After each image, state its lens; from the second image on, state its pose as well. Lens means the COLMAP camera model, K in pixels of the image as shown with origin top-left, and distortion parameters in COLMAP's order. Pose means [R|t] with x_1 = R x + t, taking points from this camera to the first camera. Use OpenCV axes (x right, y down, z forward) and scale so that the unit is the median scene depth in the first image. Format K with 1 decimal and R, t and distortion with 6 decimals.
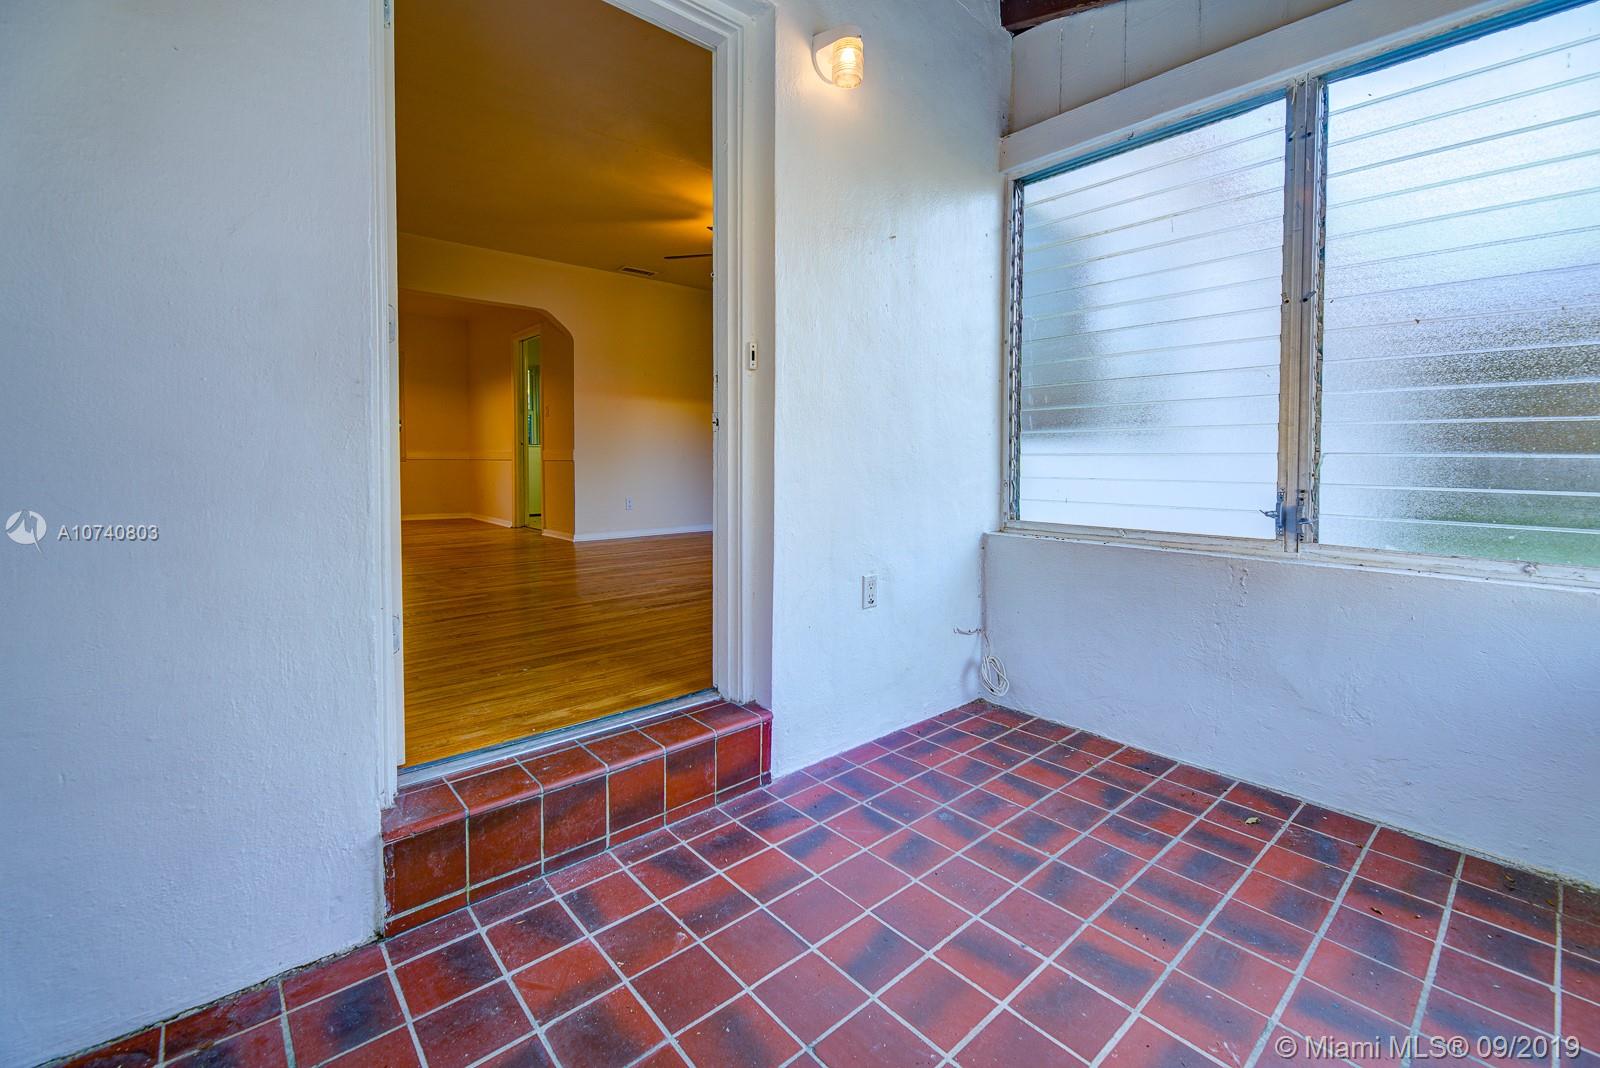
lens RADIAL K [[669.7, 0, 801.7], [0, 669.7, 483.3], [0, 0, 1]] dist [-0.000954, -0.001037]
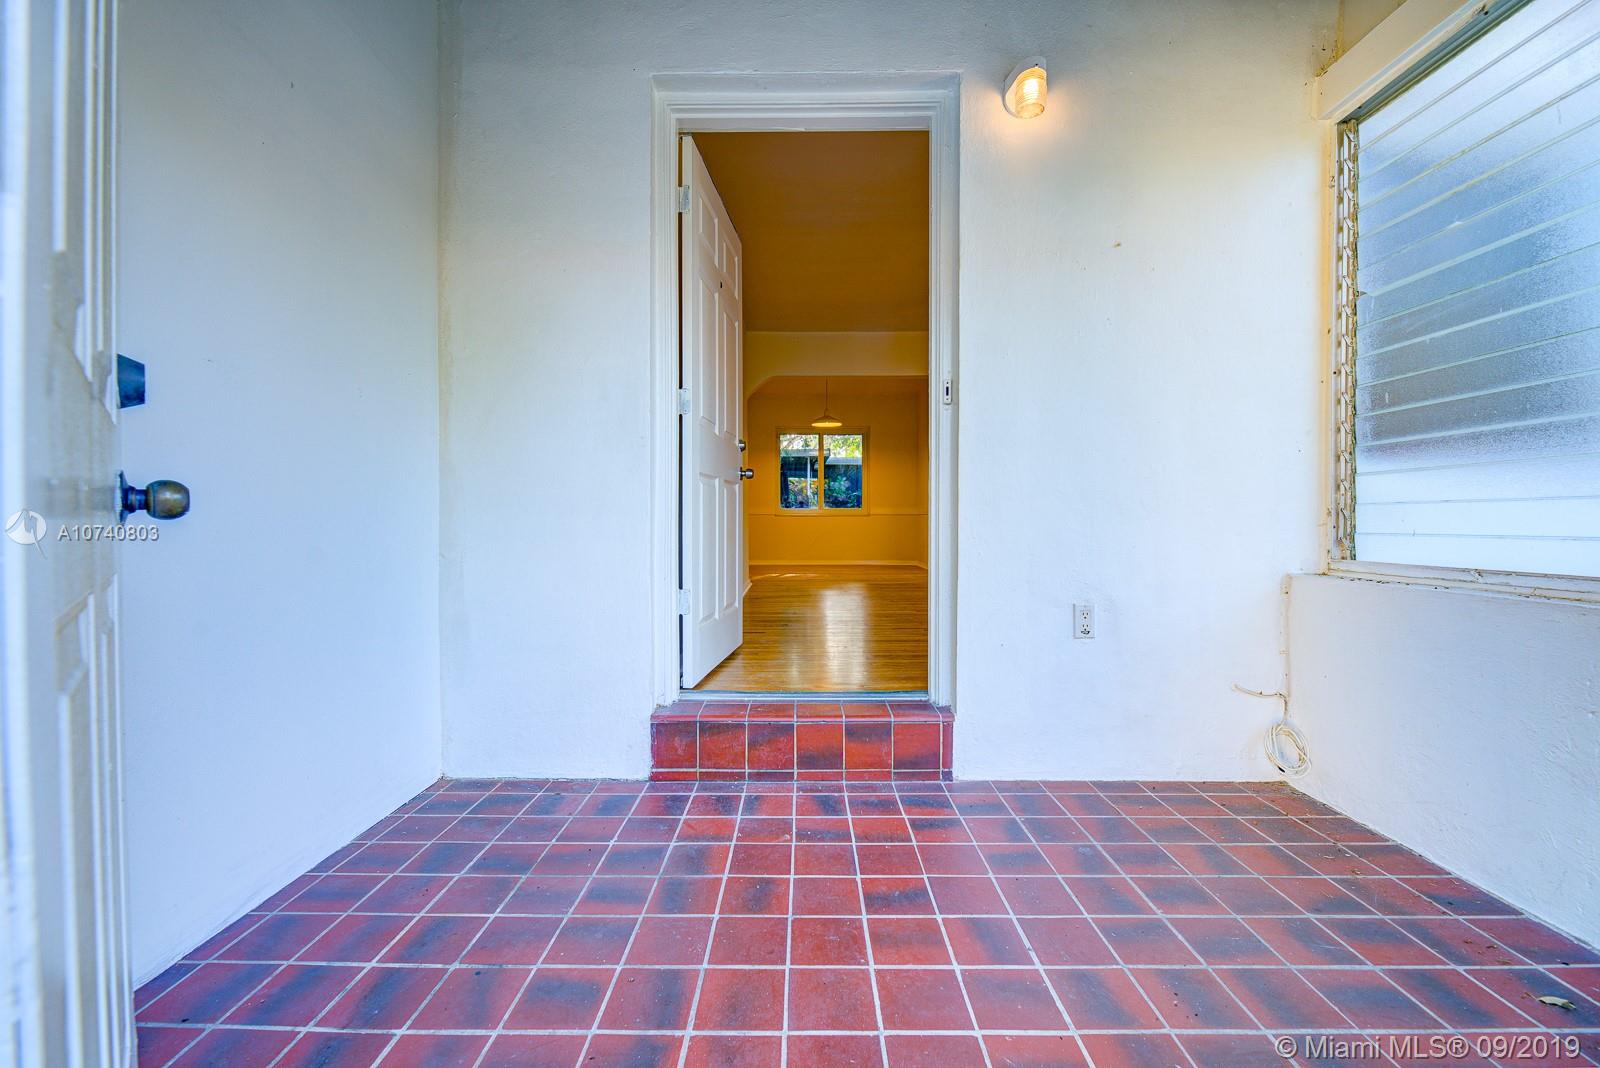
lens RADIAL K [[674.7, 0, 799.9], [0, 674.7, 531.8], [0, 0, 1]] dist [-0.001439, -0.000807]
pose [[0.742941, 0.006468, -0.669326, 0.504417], [-0.023006, 0.999609, -0.015877, 0.066805], [0.668962, 0.027194, 0.742799, 0.010186]]
